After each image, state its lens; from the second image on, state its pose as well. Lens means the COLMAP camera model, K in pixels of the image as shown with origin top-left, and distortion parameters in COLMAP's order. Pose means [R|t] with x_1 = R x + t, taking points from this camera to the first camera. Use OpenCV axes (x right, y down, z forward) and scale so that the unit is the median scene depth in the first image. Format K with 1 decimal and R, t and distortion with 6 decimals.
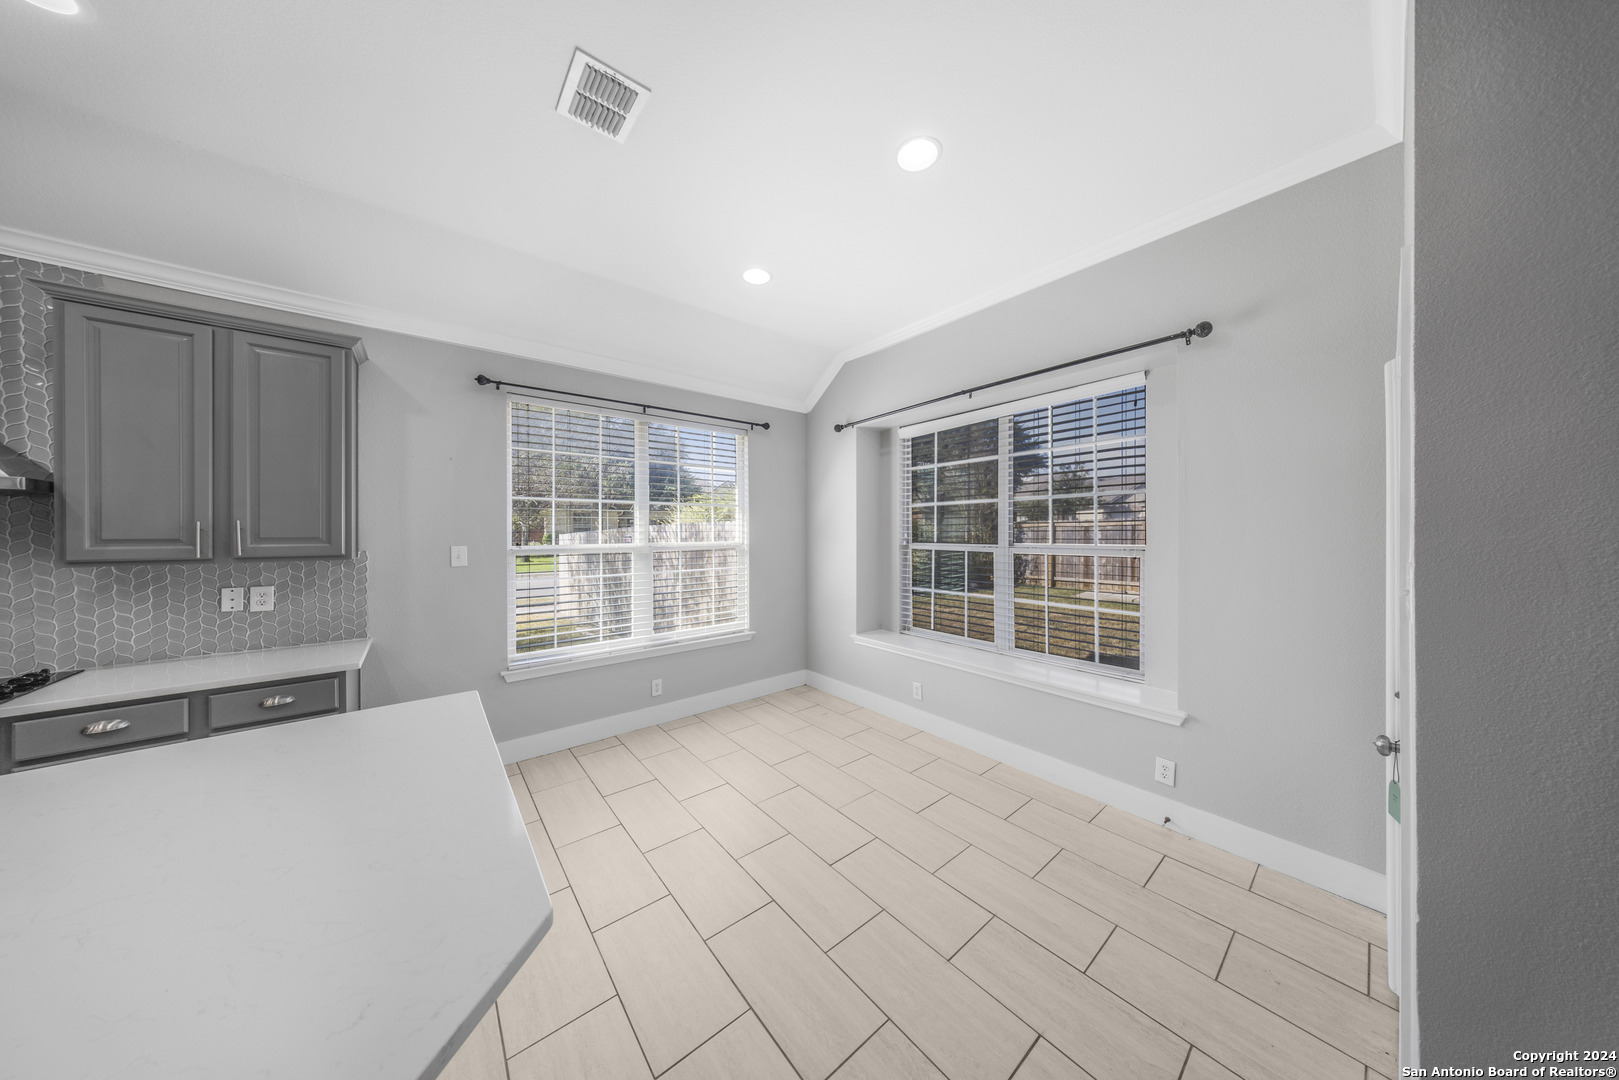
lens RADIAL K [[474.9, 0, 817.3], [0, 474.9, 540.2], [0, 0, 1]] dist [0.001837, -0.000510]
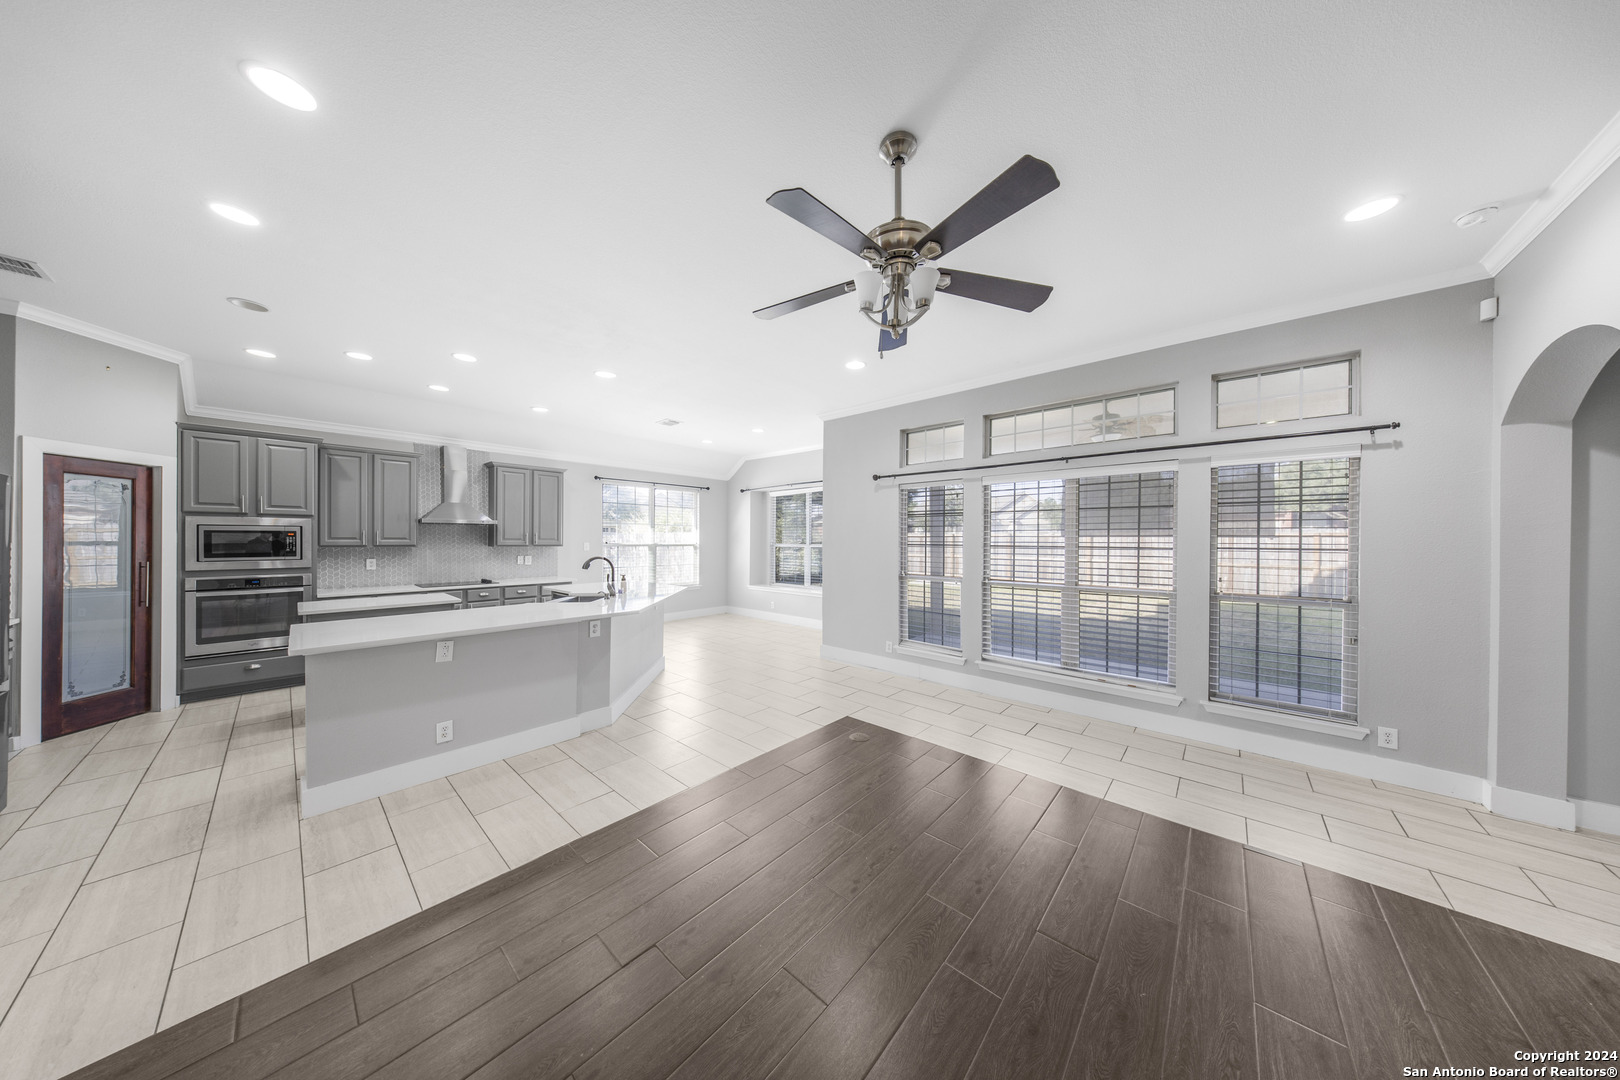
lens RADIAL K [[475.2, 0, 820.6], [0, 475.2, 543.2], [0, 0, 1]] dist [0.001837, -0.000510]
pose [[0.988689, 0.009445, 0.149685, 0.091315], [-0.008712, 0.999947, -0.005551, 0.015512], [-0.149730, 0.004185, 0.988718, -1.434153]]
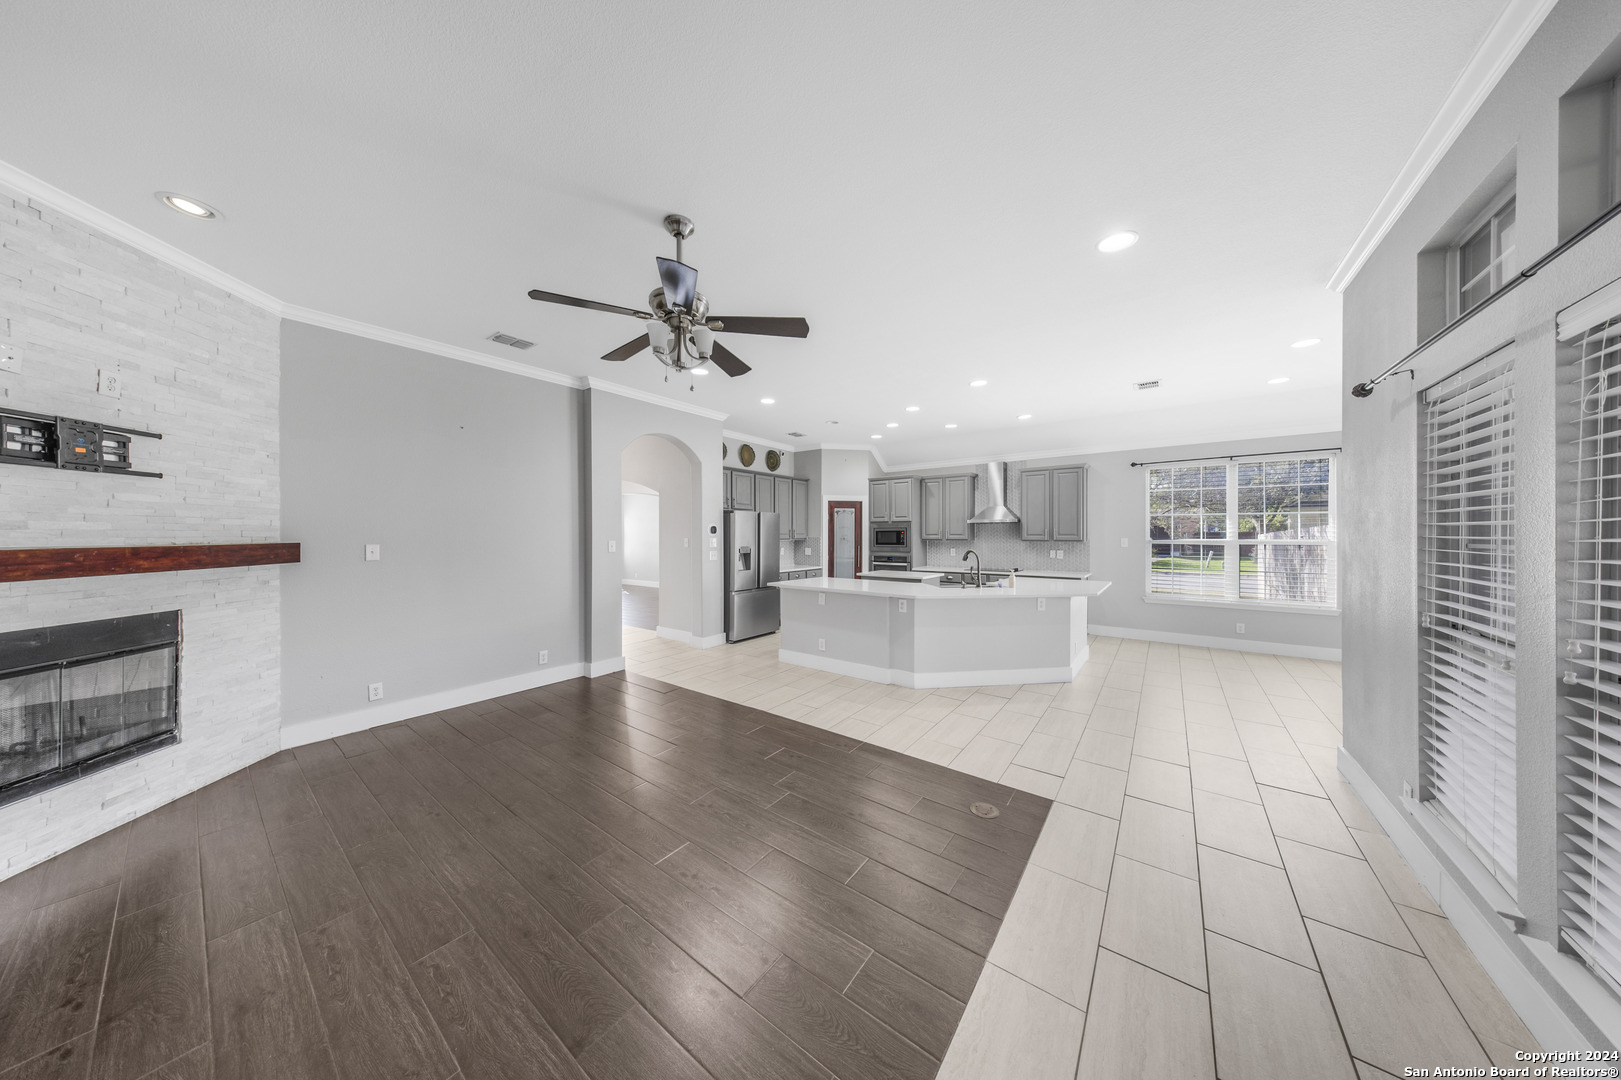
lens RADIAL K [[475.5, 0, 799.2], [0, 475.5, 536.5], [0, 0, 1]] dist [0.001837, -0.000510]
pose [[0.199906, 0.010171, -0.979762, 1.013081], [-0.011378, 0.999903, 0.008058, 0.002709], [0.979749, 0.009537, 0.200002, -0.850440]]
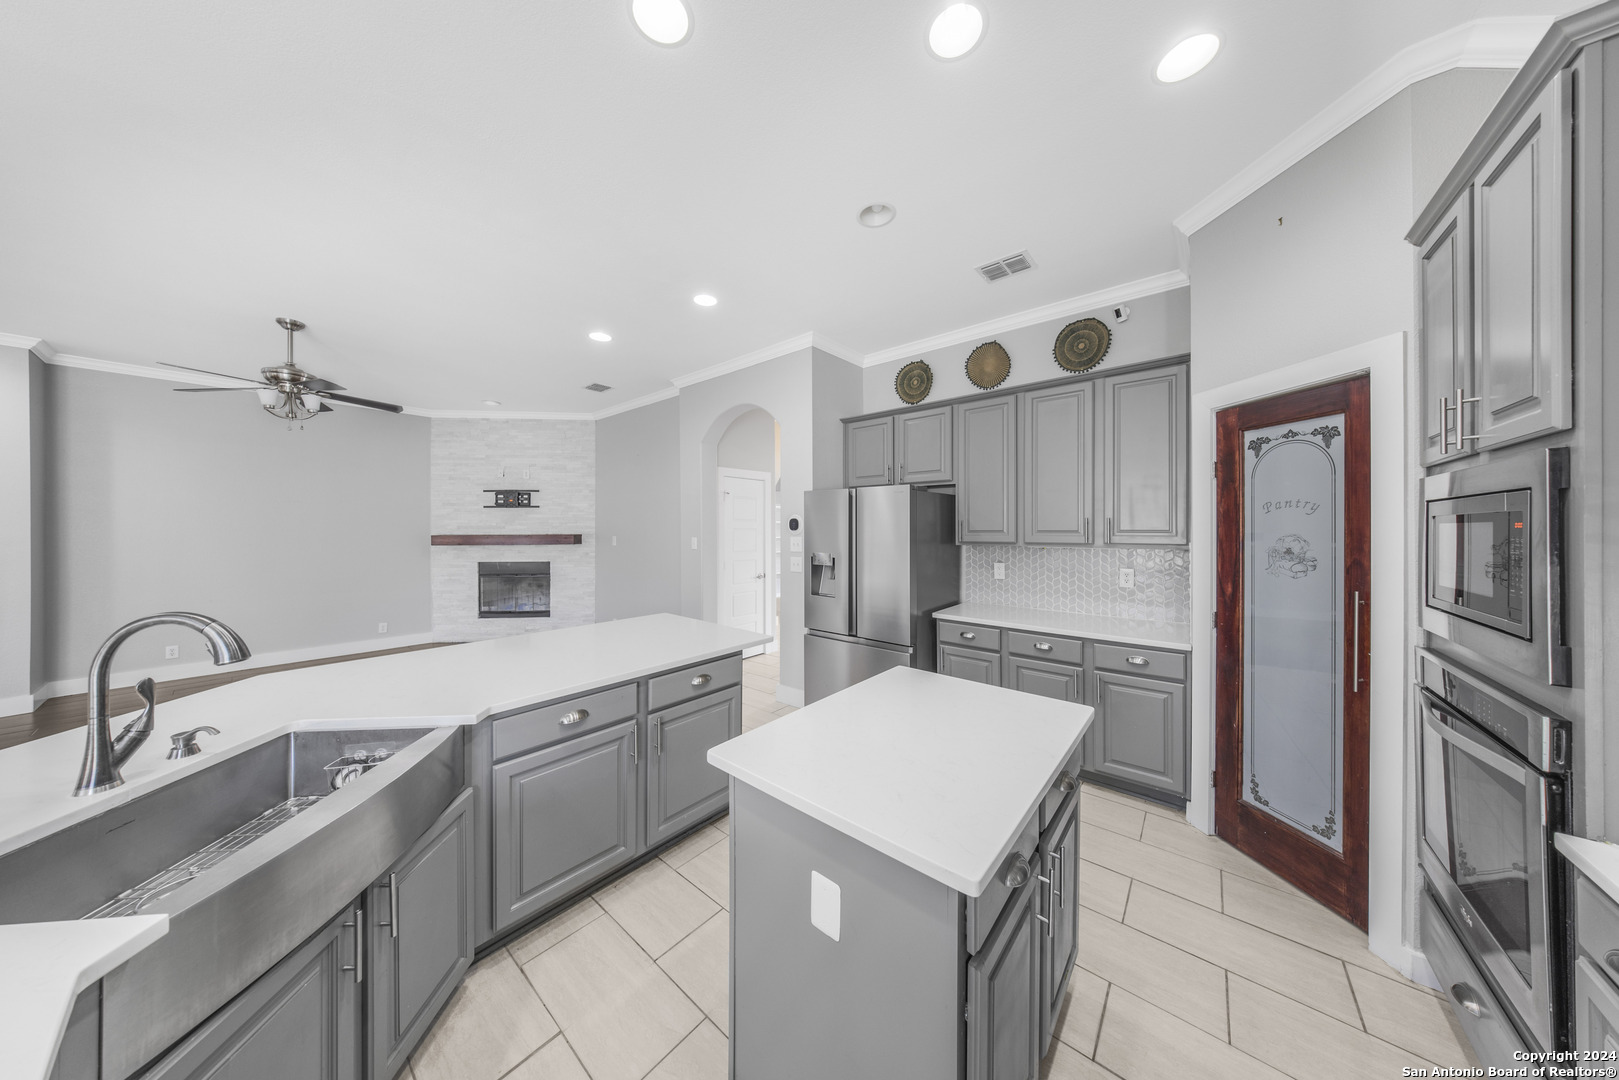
lens RADIAL K [[474.9, 0, 819.6], [0, 474.9, 527.0], [0, 0, 1]] dist [0.001837, -0.000510]
pose [[-0.984852, 0.005075, -0.173321, -0.697415], [0.003723, 0.999960, 0.008124, -0.006991], [0.173355, 0.007355, -0.984832, 0.347991]]
